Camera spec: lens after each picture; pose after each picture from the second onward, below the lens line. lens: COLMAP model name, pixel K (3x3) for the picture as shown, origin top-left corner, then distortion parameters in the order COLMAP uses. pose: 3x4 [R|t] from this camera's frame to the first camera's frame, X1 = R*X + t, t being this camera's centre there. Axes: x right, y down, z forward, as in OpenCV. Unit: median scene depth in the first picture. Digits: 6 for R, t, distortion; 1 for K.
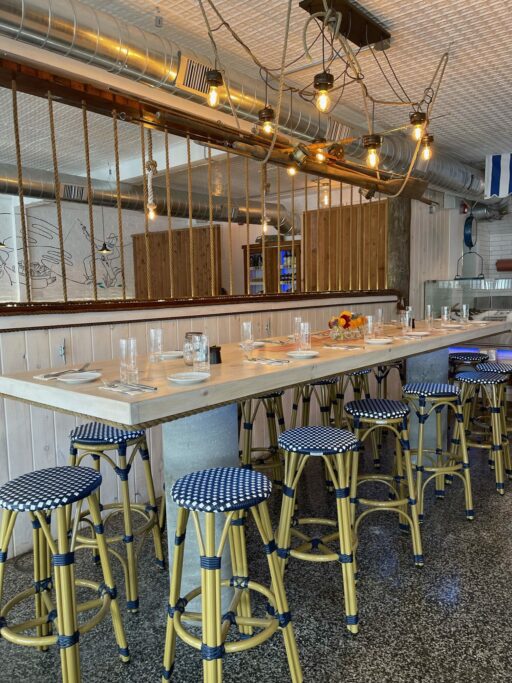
lens RADIAL K [[487.1, 0, 258.8], [0, 487.1, 343.0], [0, 0, 1]] dist [0.092242, -0.090897]
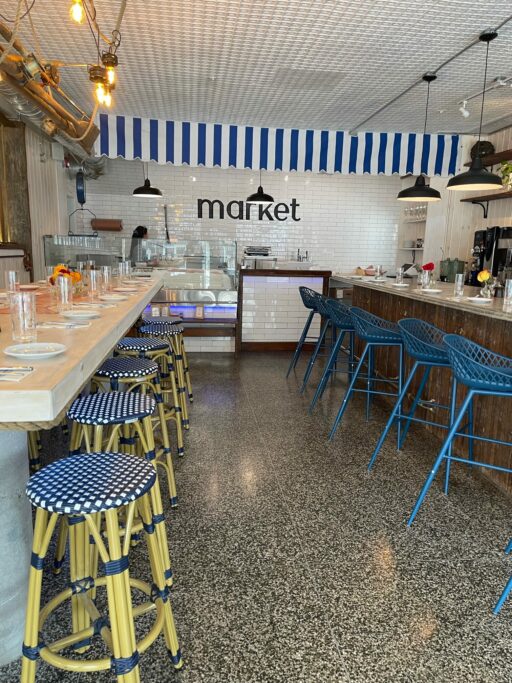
lens RADIAL K [[487.1, 0, 258.8], [0, 487.1, 343.0], [0, 0, 1]] dist [0.092242, -0.090897]
pose [[0.710138, -0.097175, 0.697324, -0.259979], [0.037674, 0.994255, 0.100187, -0.001373], [-0.703054, -0.044875, 0.709719, 0.140432]]
